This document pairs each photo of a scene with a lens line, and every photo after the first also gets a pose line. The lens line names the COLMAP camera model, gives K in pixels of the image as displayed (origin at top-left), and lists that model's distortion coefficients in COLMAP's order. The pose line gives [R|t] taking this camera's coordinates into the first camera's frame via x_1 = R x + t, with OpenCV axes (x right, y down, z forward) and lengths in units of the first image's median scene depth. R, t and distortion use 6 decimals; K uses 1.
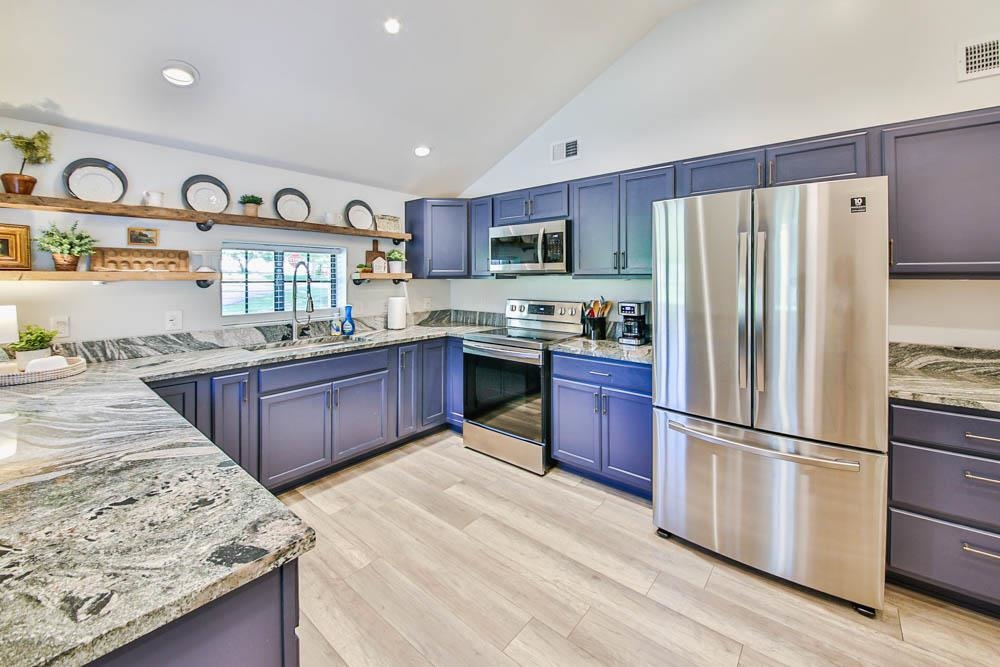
lens RADIAL K [[401.8, 0, 500.8], [0, 401.8, 281.1], [0, 0, 1]] dist [-0.016189, -0.000142]
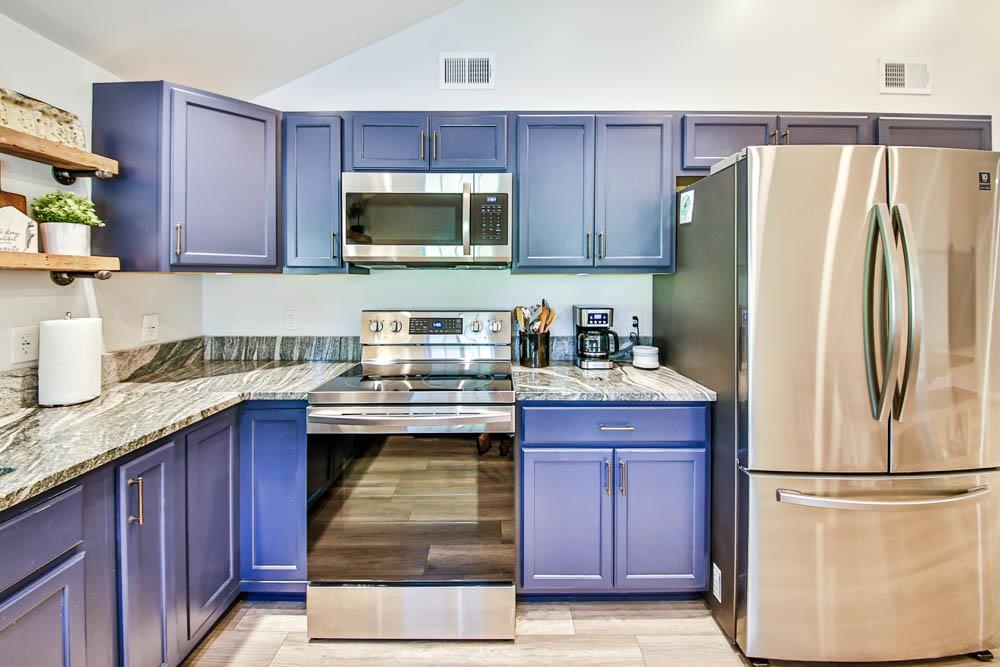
lens RADIAL K [[401.8, 0, 500.8], [0, 401.8, 281.1], [0, 0, 1]] dist [-0.016189, -0.000142]
pose [[0.763247, 0.003373, 0.646099, -0.213568], [0.005279, 0.999920, -0.011456, 0.012955], [-0.646086, 0.012154, 0.763168, 0.509127]]
